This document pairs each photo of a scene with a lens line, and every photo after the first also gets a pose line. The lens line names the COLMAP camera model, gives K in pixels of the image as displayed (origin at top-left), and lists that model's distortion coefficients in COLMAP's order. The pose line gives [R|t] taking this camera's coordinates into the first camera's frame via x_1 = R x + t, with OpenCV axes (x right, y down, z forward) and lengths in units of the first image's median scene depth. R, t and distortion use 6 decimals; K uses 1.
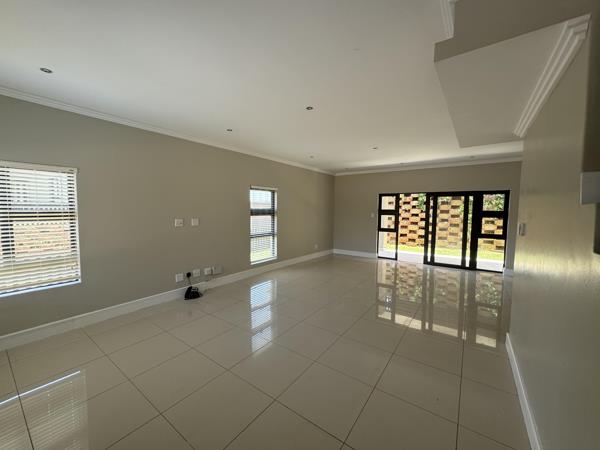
lens RADIAL K [[240.2, 0, 300.0], [0, 240.2, 225.0], [0, 0, 1]] dist [-0.000544, -0.000072]
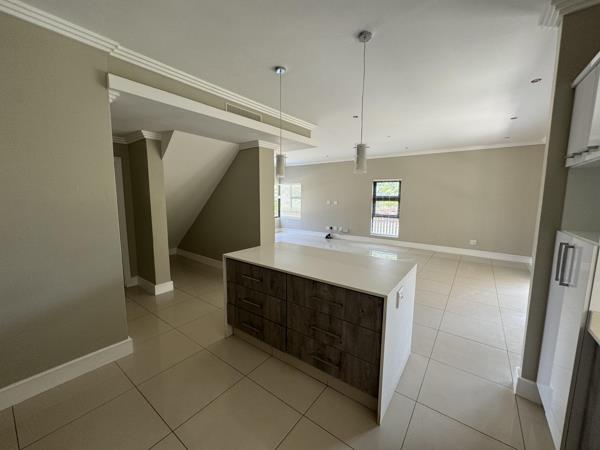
lens RADIAL K [[240.2, 0, 300.0], [0, 240.2, 225.0], [0, 0, 1]] dist [-0.000544, -0.000072]
pose [[-0.008288, 0.118600, -0.992908, 1.251521], [-0.068636, 0.990532, 0.118889, -0.036457], [0.997607, 0.069134, -0.000069, 0.574382]]
